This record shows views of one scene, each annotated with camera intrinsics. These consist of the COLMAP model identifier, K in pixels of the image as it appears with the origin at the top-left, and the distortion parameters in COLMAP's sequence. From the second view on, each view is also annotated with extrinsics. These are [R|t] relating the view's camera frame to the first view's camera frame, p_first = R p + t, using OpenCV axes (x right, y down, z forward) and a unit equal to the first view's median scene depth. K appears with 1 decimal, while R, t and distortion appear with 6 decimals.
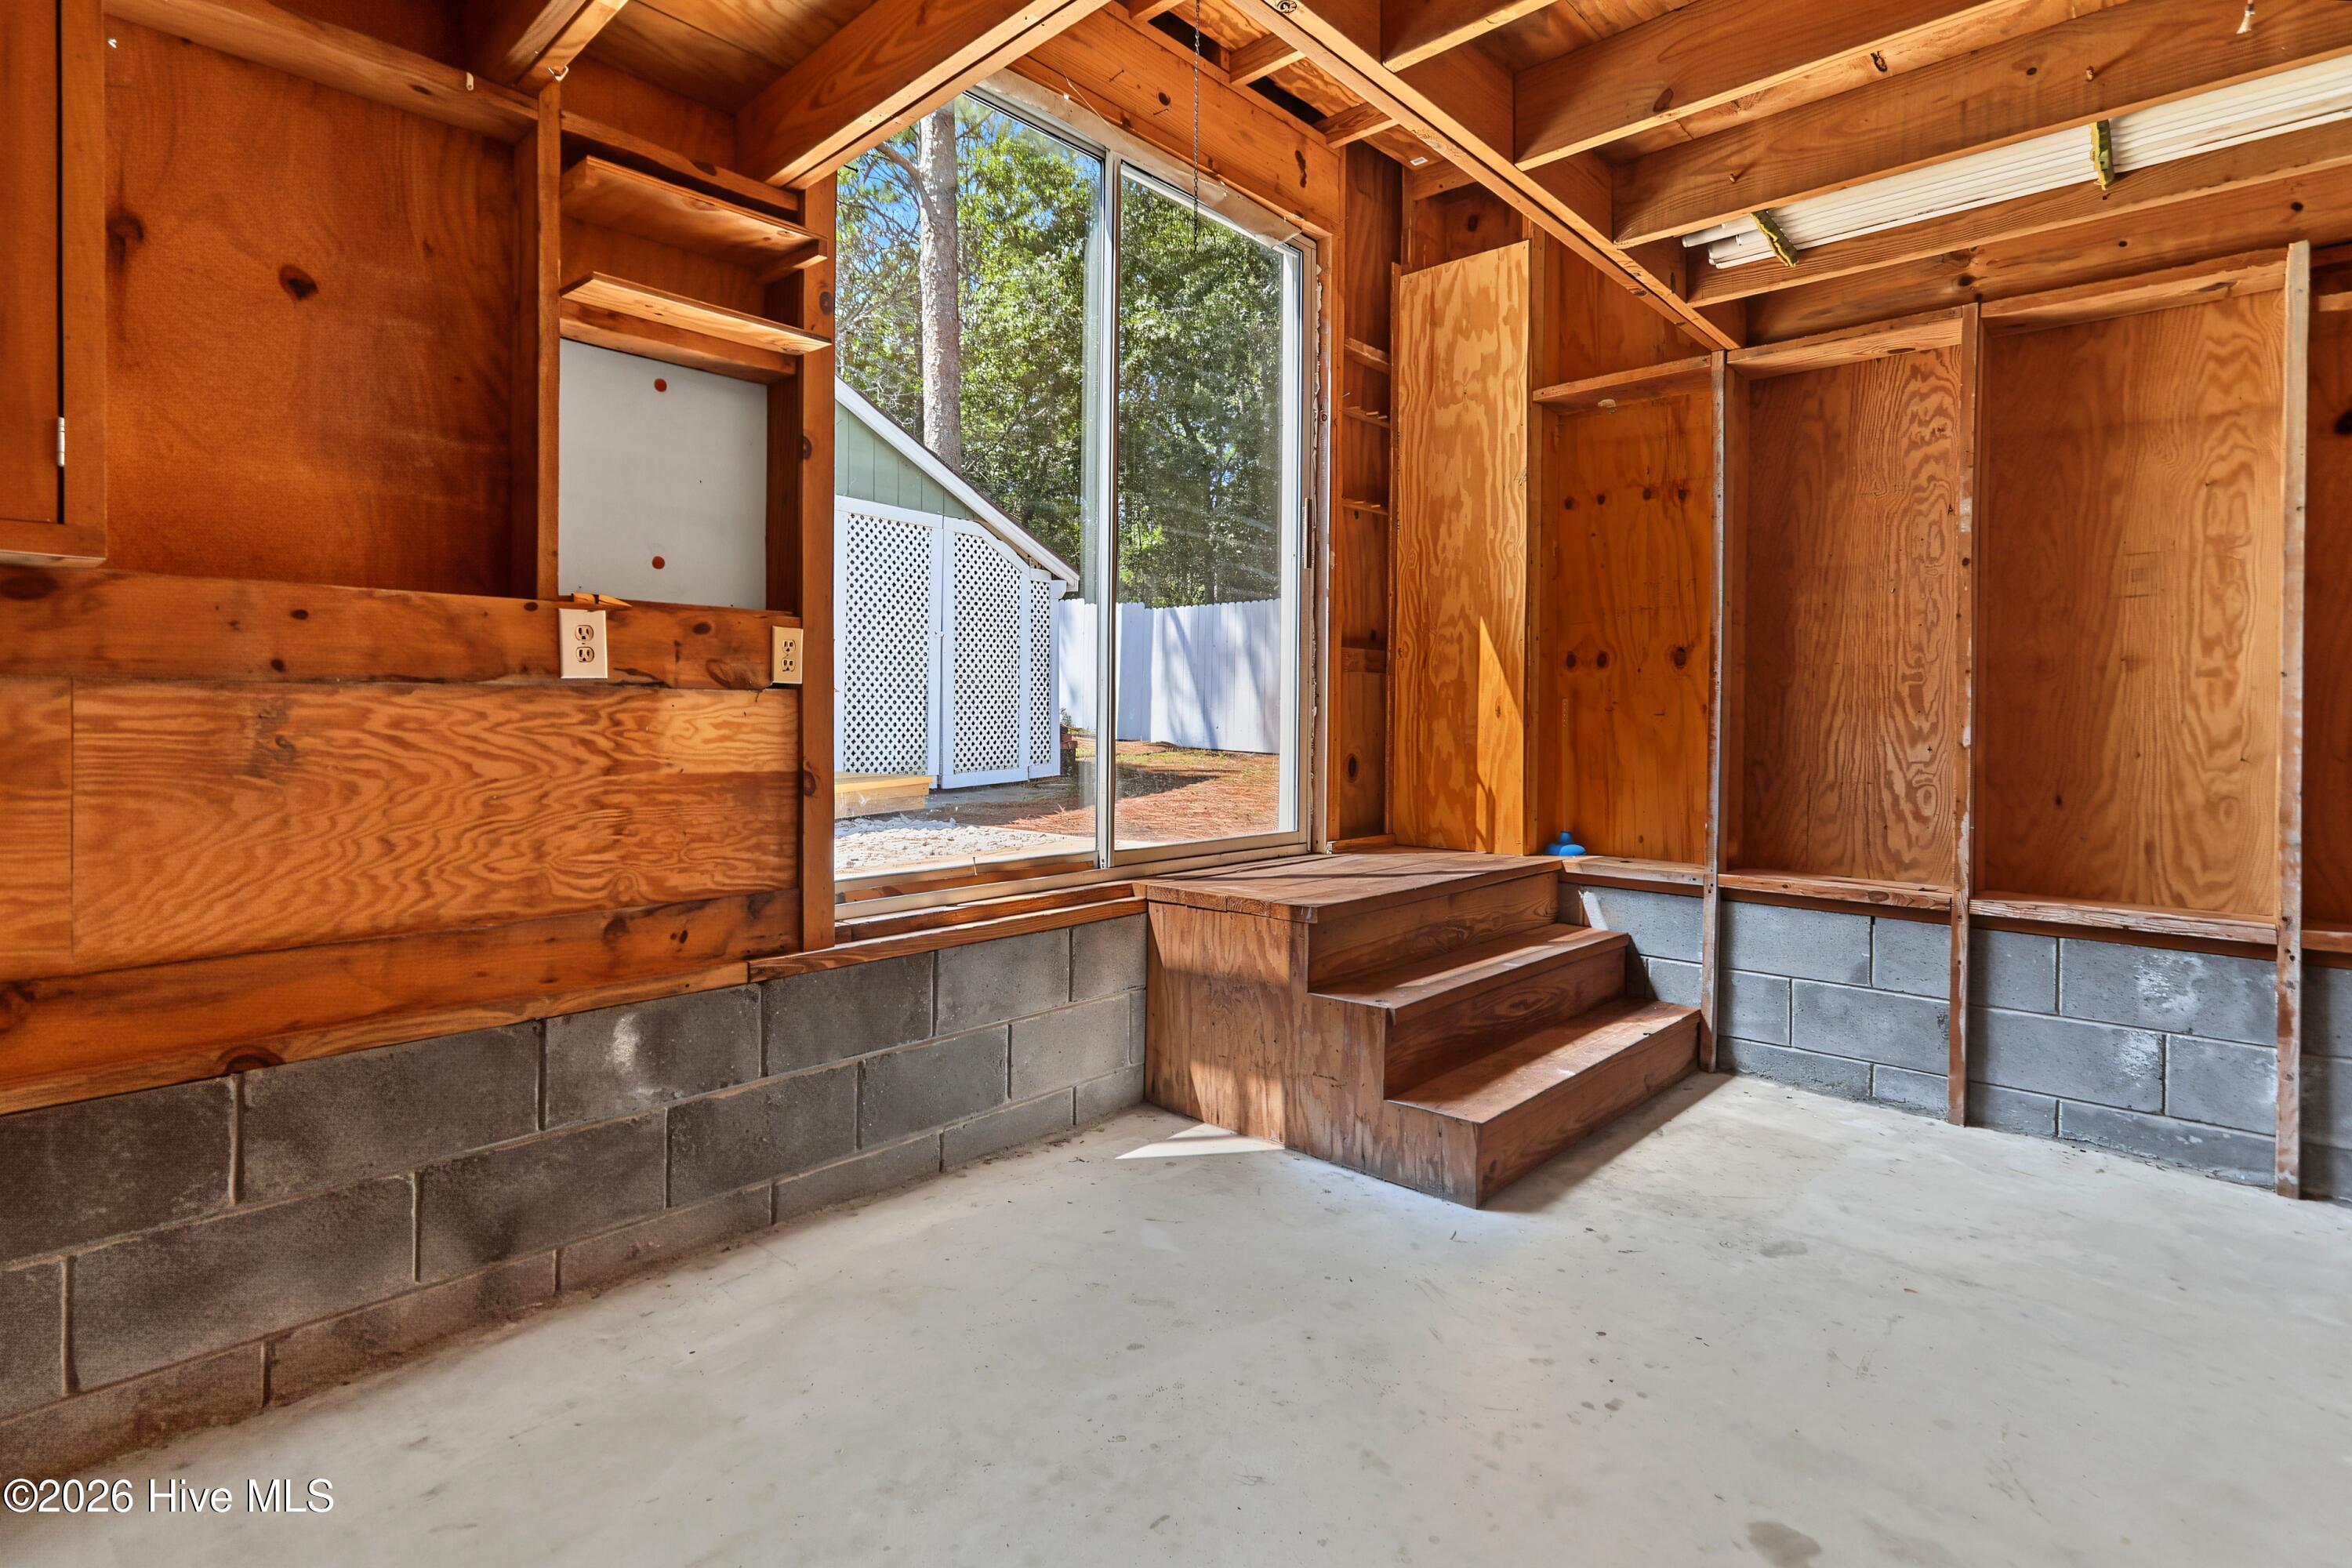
lens RADIAL K [[1145.3, 0, 1177.5], [0, 1145.3, 717.0], [0, 0, 1]] dist [-0.017616, 0.011566]
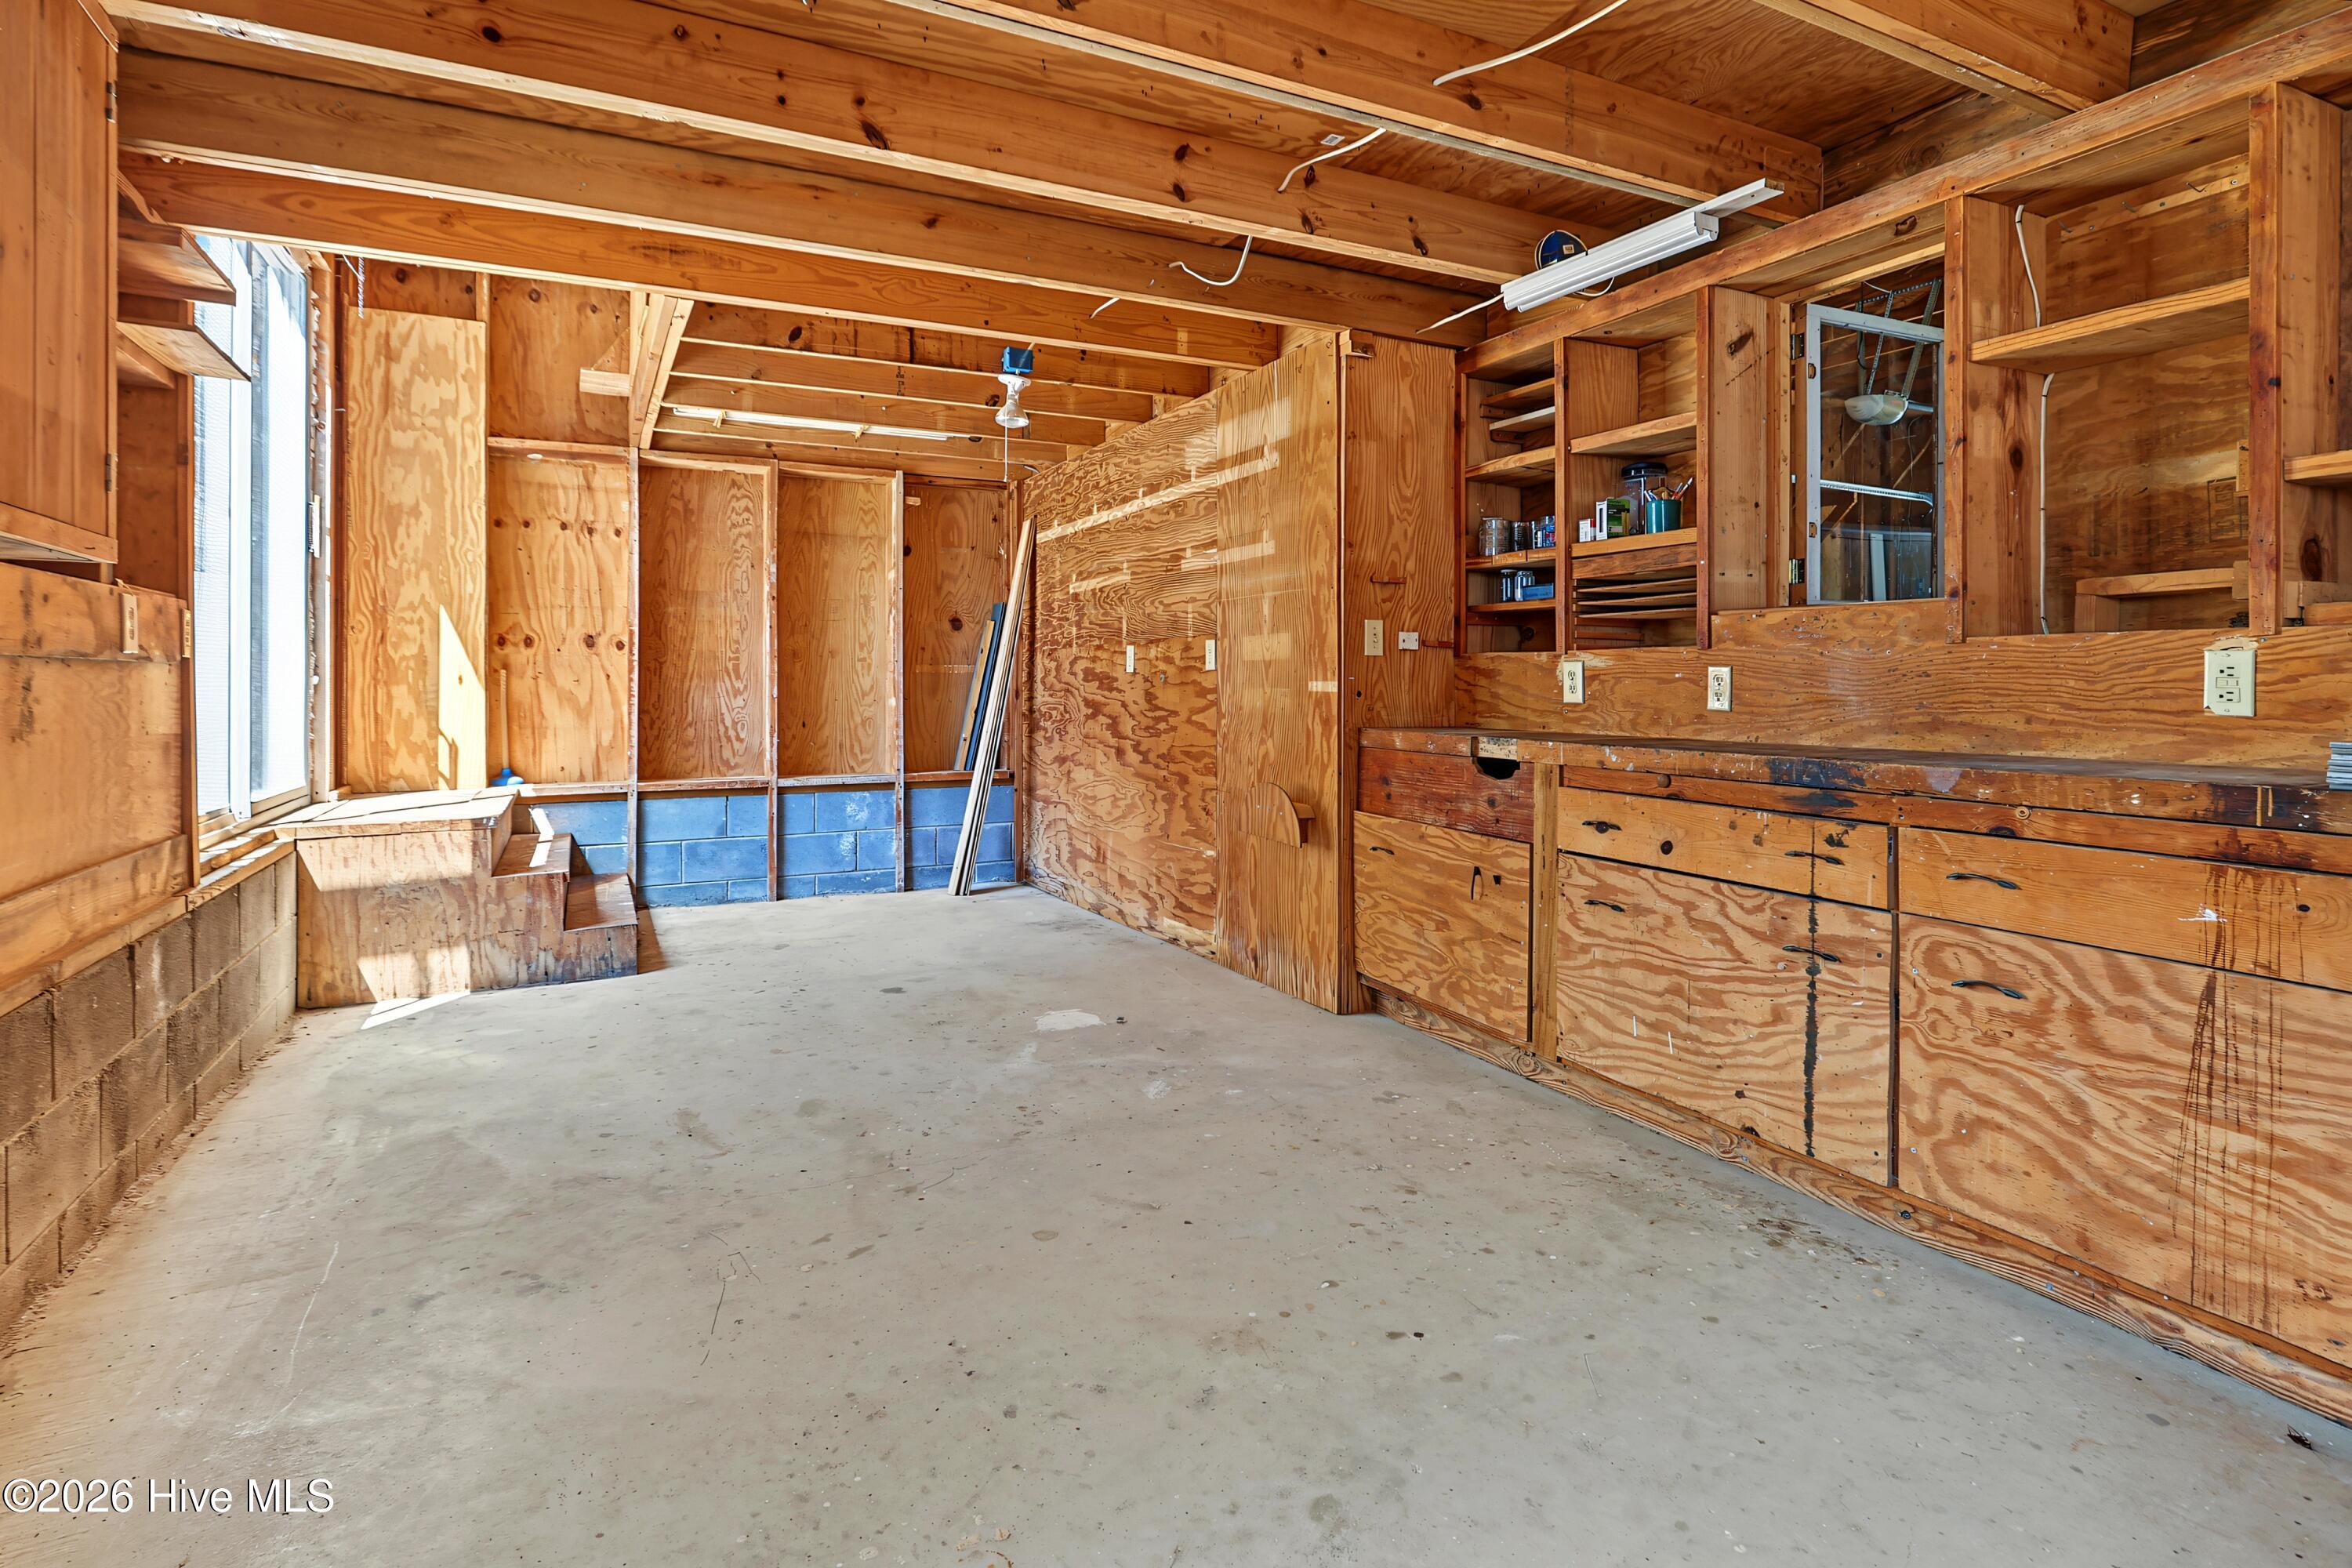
lens RADIAL K [[1145.3, 0, 1177.5], [0, 1145.3, 717.0], [0, 0, 1]] dist [-0.017616, 0.011566]
pose [[0.348419, -0.034017, 0.936721, -0.725686], [0.007724, 0.999412, 0.033421, 0.000876], [-0.937307, -0.004410, 0.348477, -0.235069]]
